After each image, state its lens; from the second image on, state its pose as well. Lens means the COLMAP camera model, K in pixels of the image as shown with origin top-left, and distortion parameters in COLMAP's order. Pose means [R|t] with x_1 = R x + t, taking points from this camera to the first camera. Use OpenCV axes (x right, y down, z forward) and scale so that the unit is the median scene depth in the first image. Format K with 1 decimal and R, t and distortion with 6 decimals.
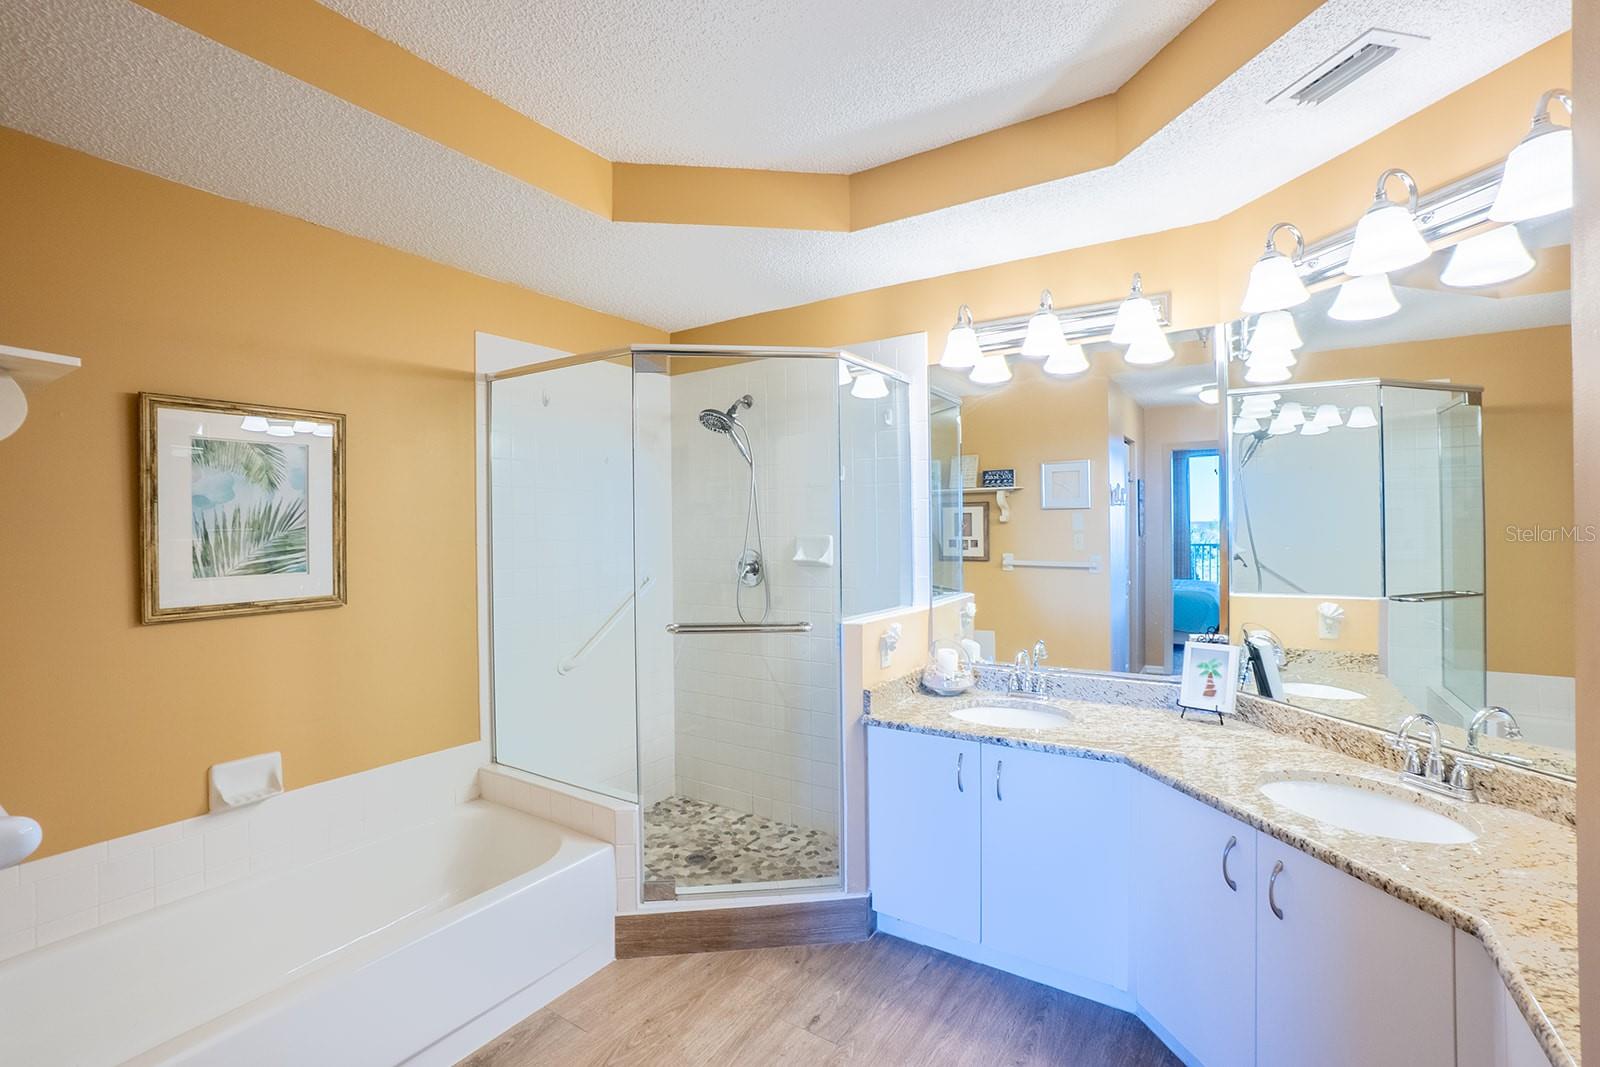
lens RADIAL K [[709.6, 0, 787.1], [0, 709.6, 529.1], [0, 0, 1]] dist [-0.065202, 0.021640]
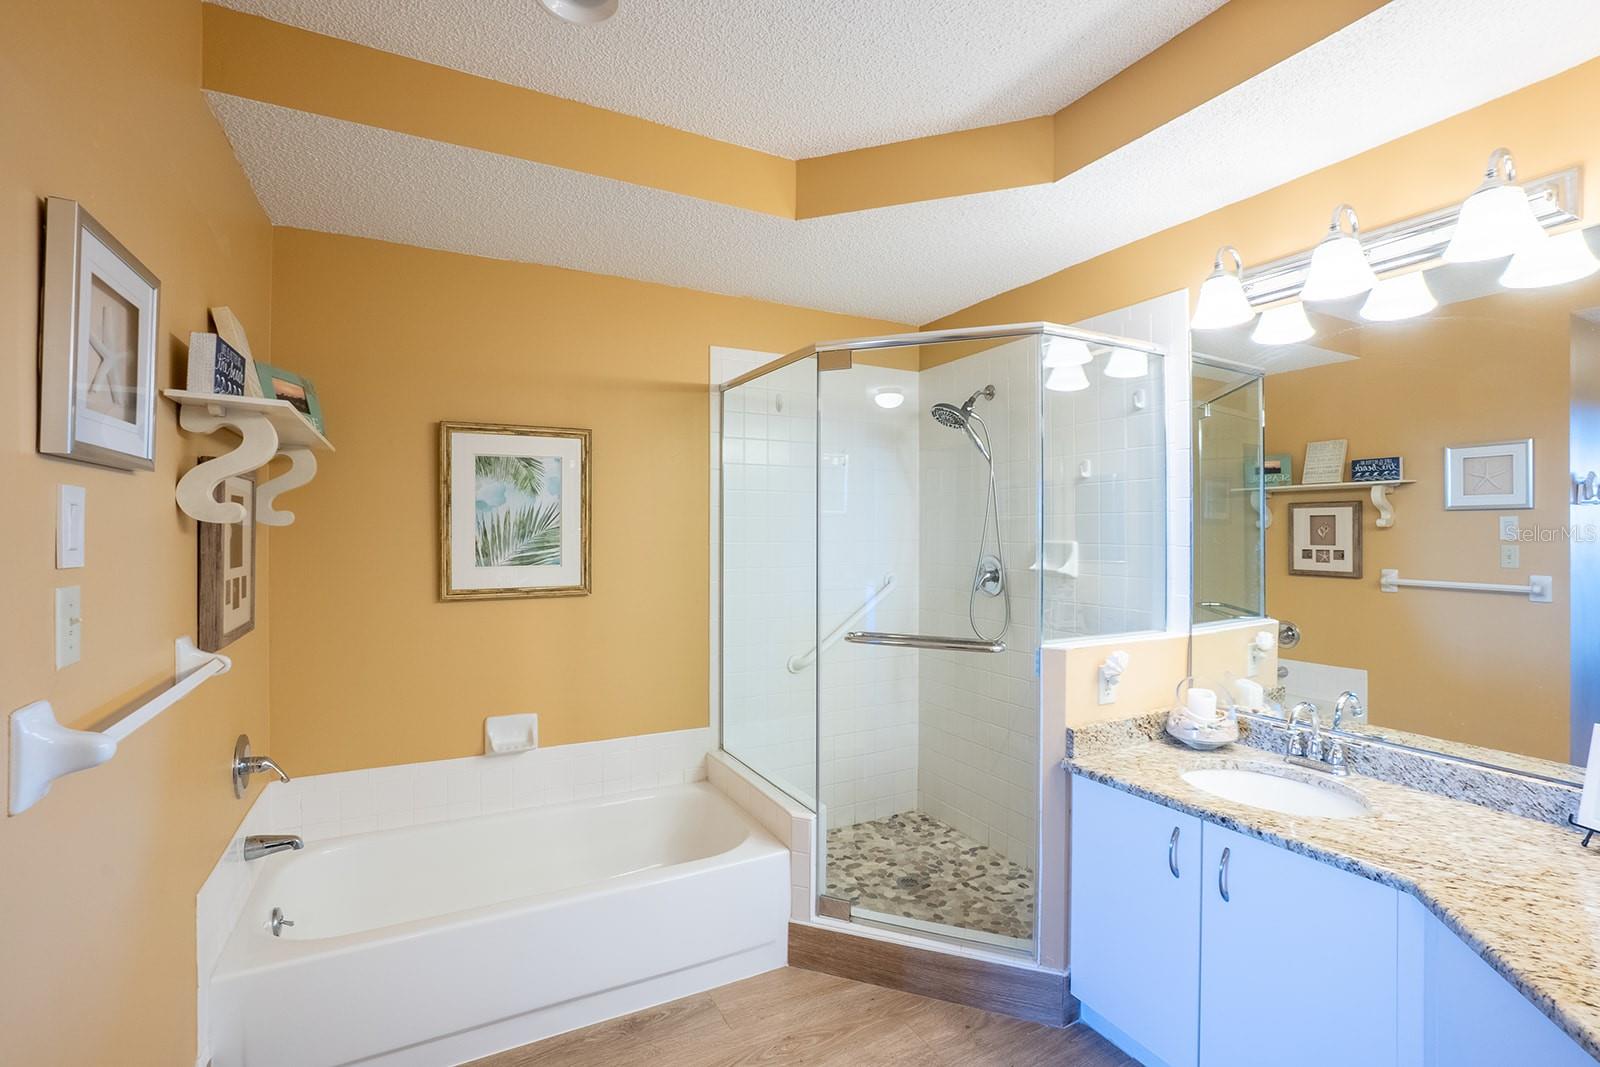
lens RADIAL K [[711.2, 0, 798.5], [0, 711.2, 529.7], [0, 0, 1]] dist [-0.065675, 0.024205]
pose [[0.880960, 0.010903, -0.473066, 0.225580], [-0.011030, 0.999936, 0.002506, -0.005231], [0.473063, 0.003011, 0.881023, 0.123937]]
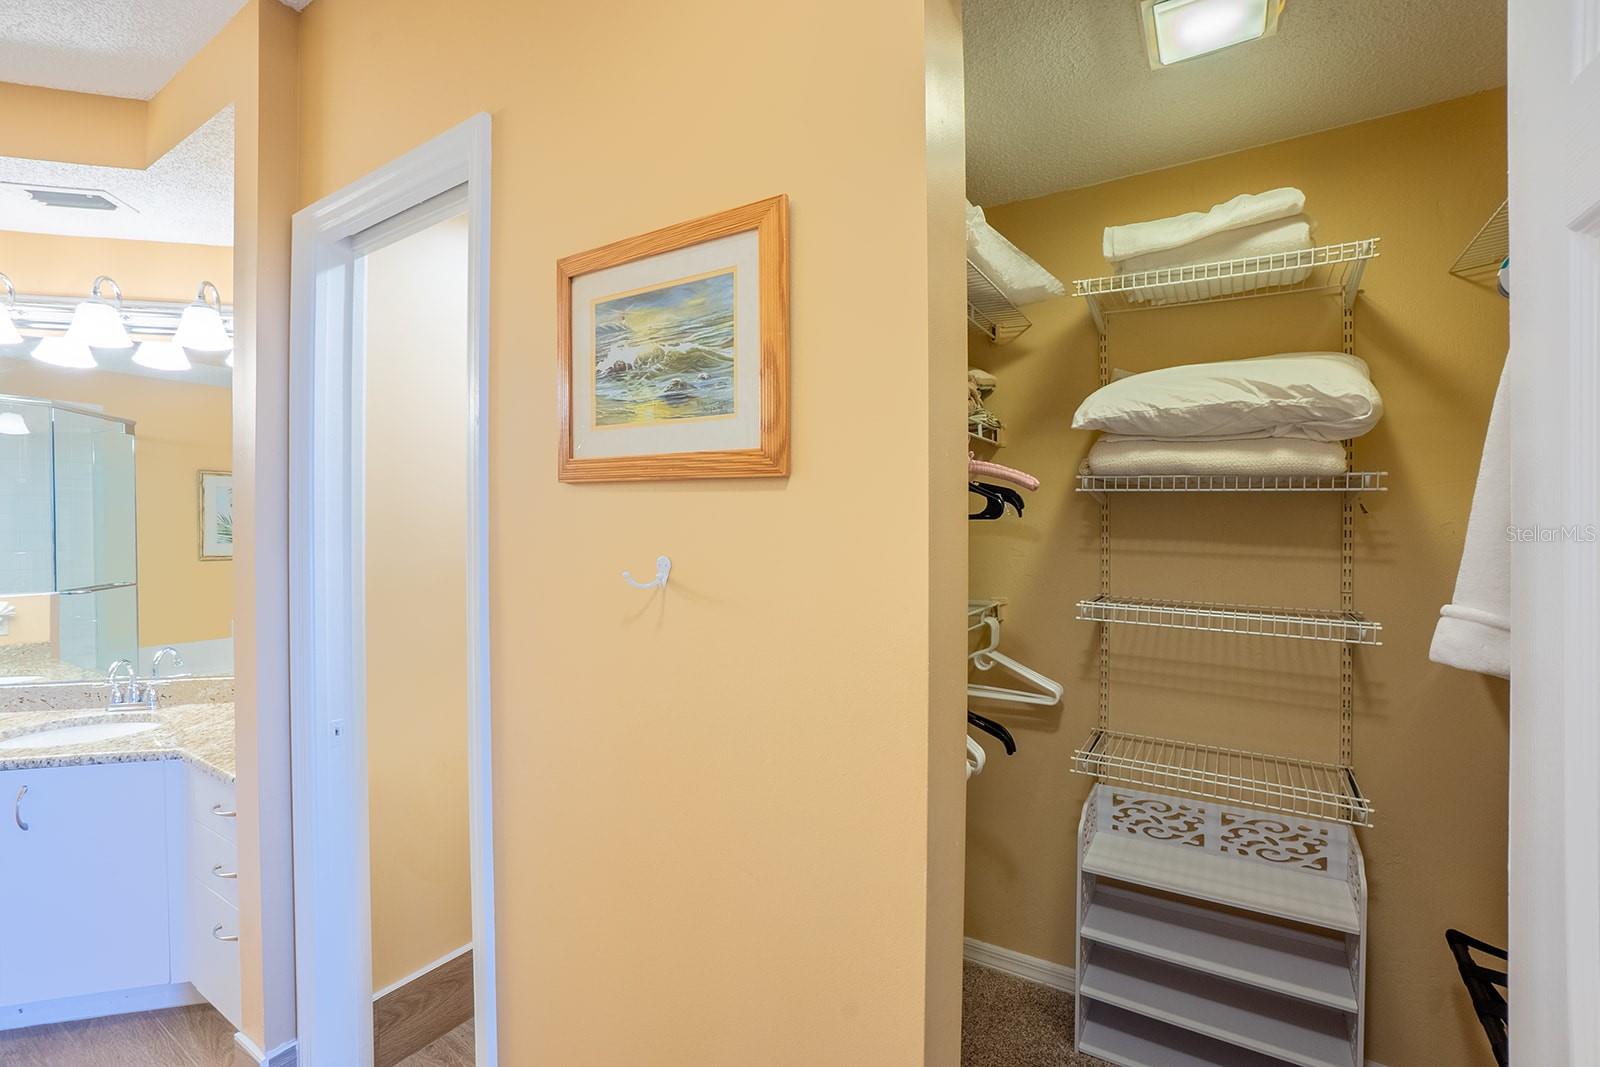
lens RADIAL K [[711.2, 0, 798.5], [0, 711.2, 529.7], [0, 0, 1]] dist [-0.065675, 0.024205]
pose [[-0.030096, 0.004305, 0.999538, -0.447354], [0.001134, 0.999990, -0.004273, 0.000956], [-0.999546, 0.001005, -0.030100, -0.316319]]
